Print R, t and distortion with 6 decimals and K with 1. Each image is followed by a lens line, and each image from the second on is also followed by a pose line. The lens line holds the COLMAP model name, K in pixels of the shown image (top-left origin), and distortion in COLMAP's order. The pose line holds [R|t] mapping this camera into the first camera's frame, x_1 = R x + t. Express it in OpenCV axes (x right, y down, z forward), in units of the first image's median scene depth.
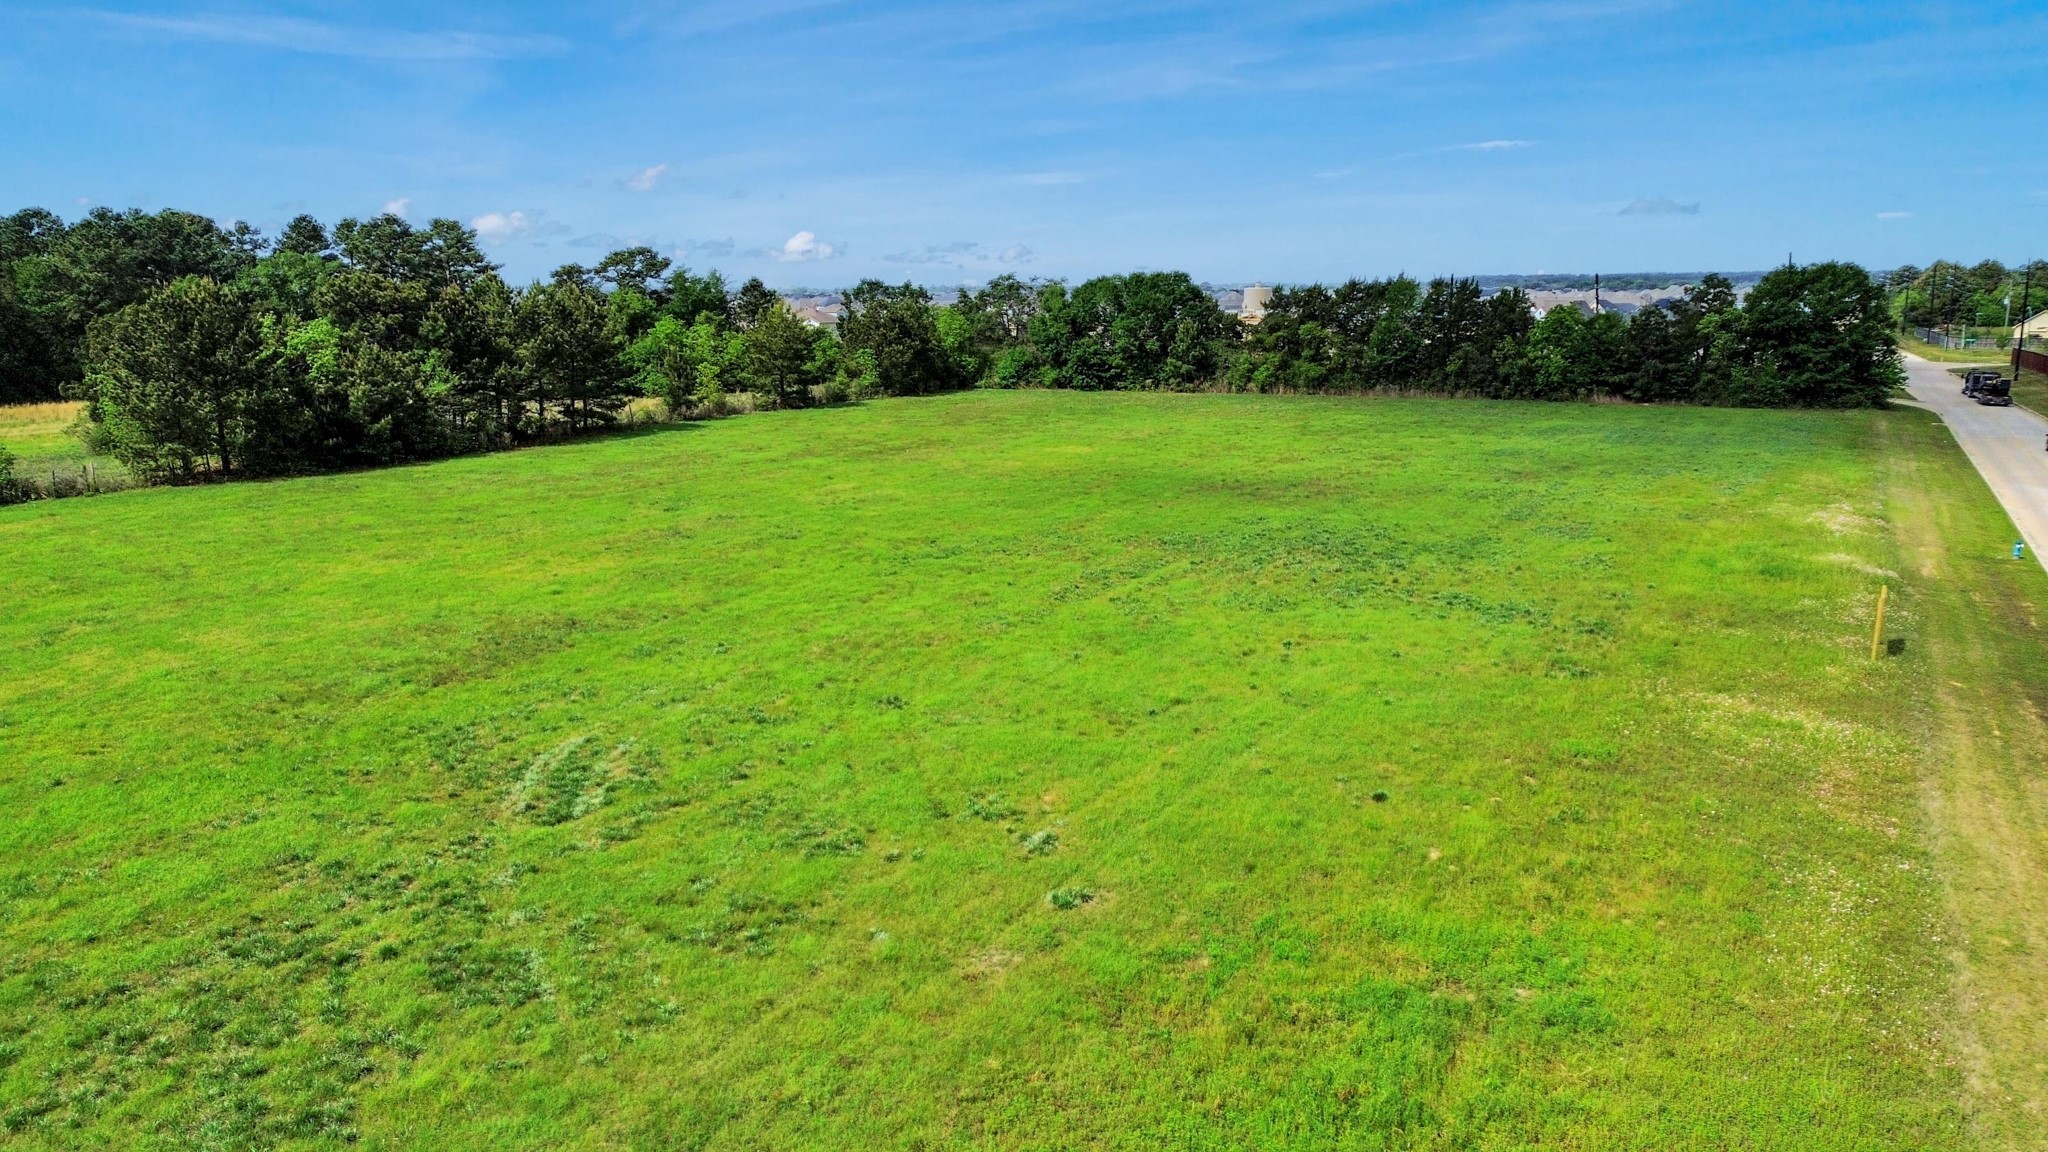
lens RADIAL K [[1437.4, 0, 1025.4], [0, 1437.4, 581.0], [0, 0, 1]] dist [0.074709, -0.068456]
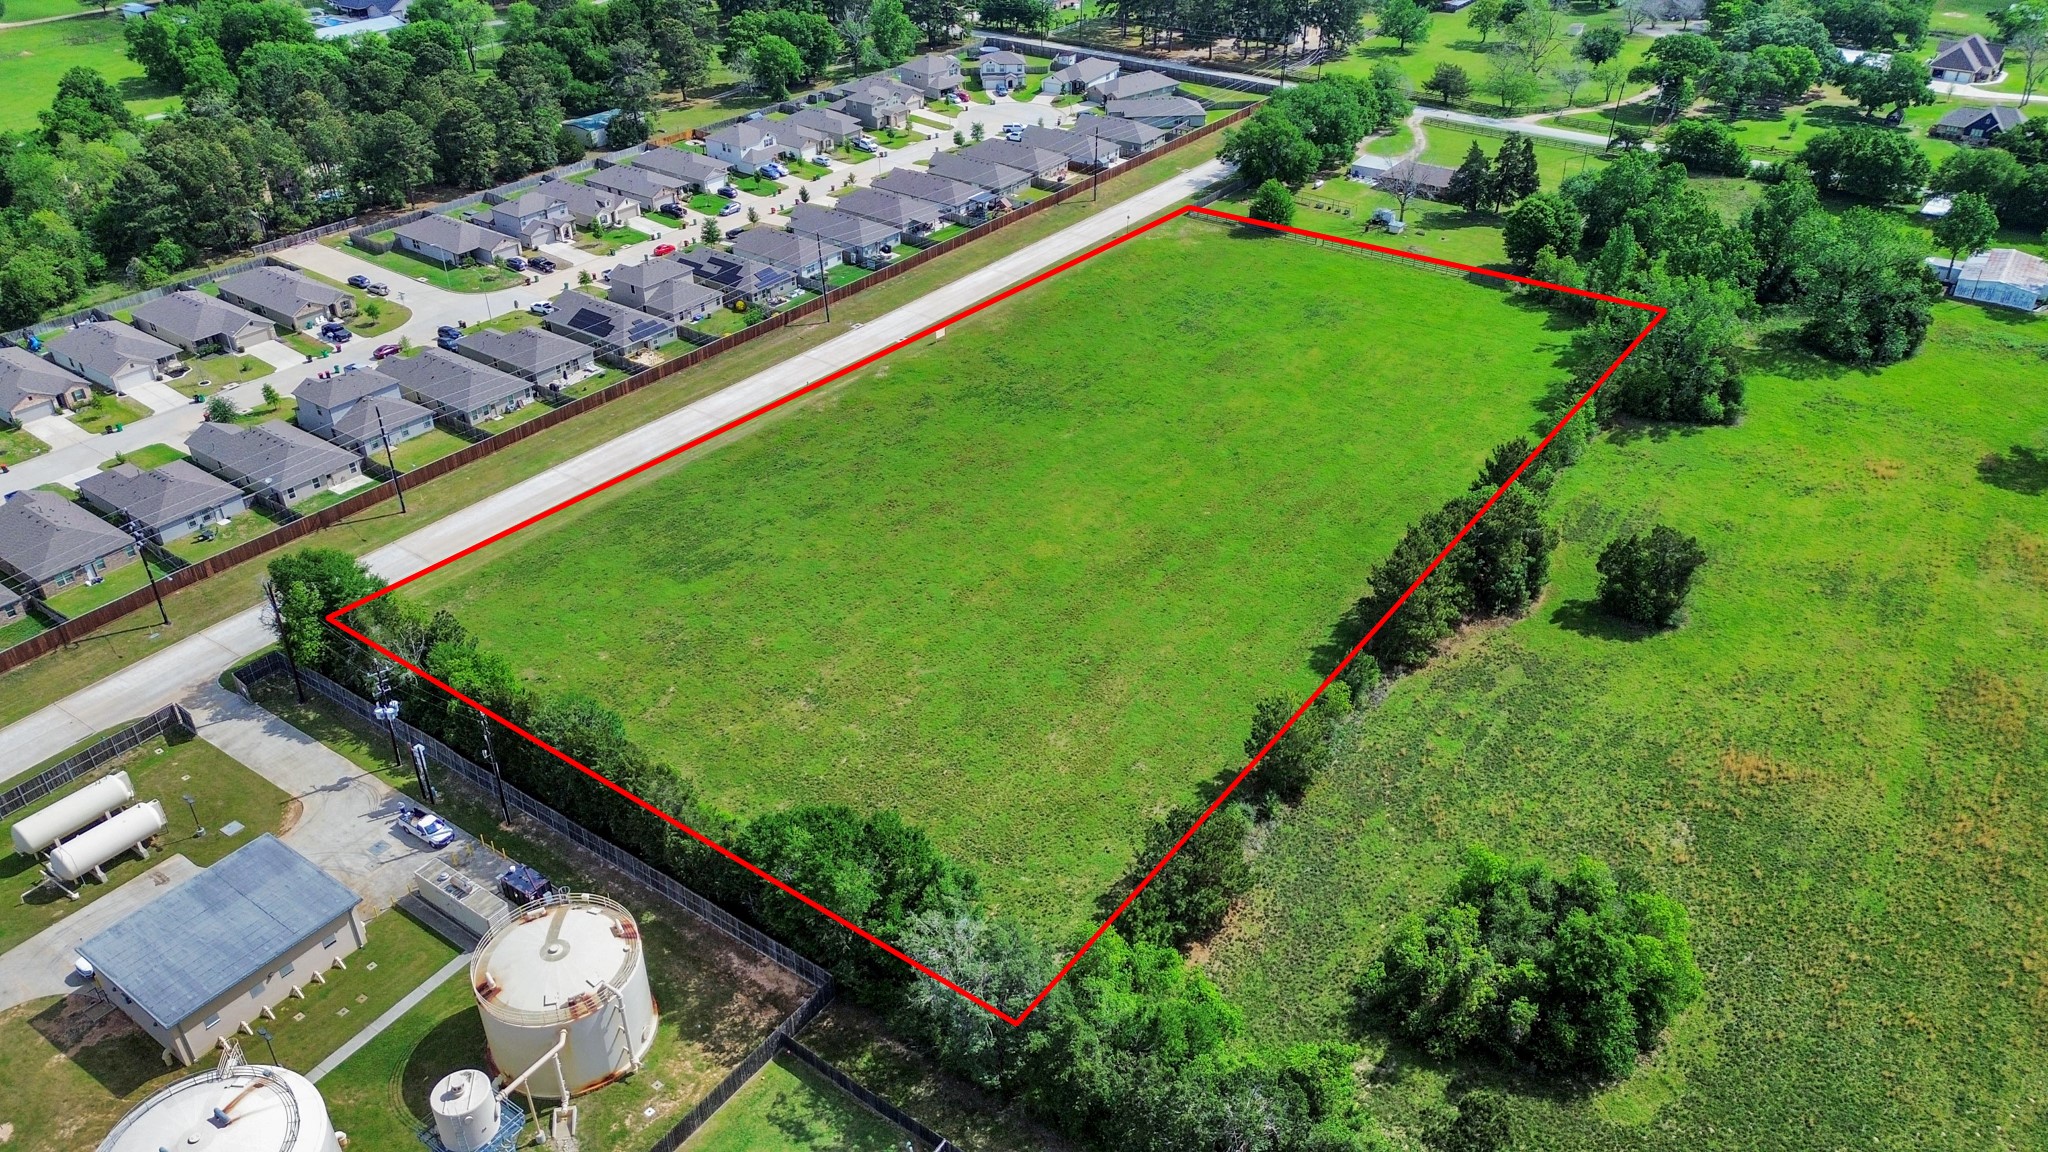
lens RADIAL K [[1437.4, 0, 1031.0], [0, 1437.4, 589.3], [0, 0, 1]] dist [0.074709, -0.068456]
pose [[-0.991819, -0.069512, 0.107062, -0.085149], [0.025321, 0.714918, 0.698749, -0.798166], [-0.125112, 0.695744, -0.707310, 1.450592]]
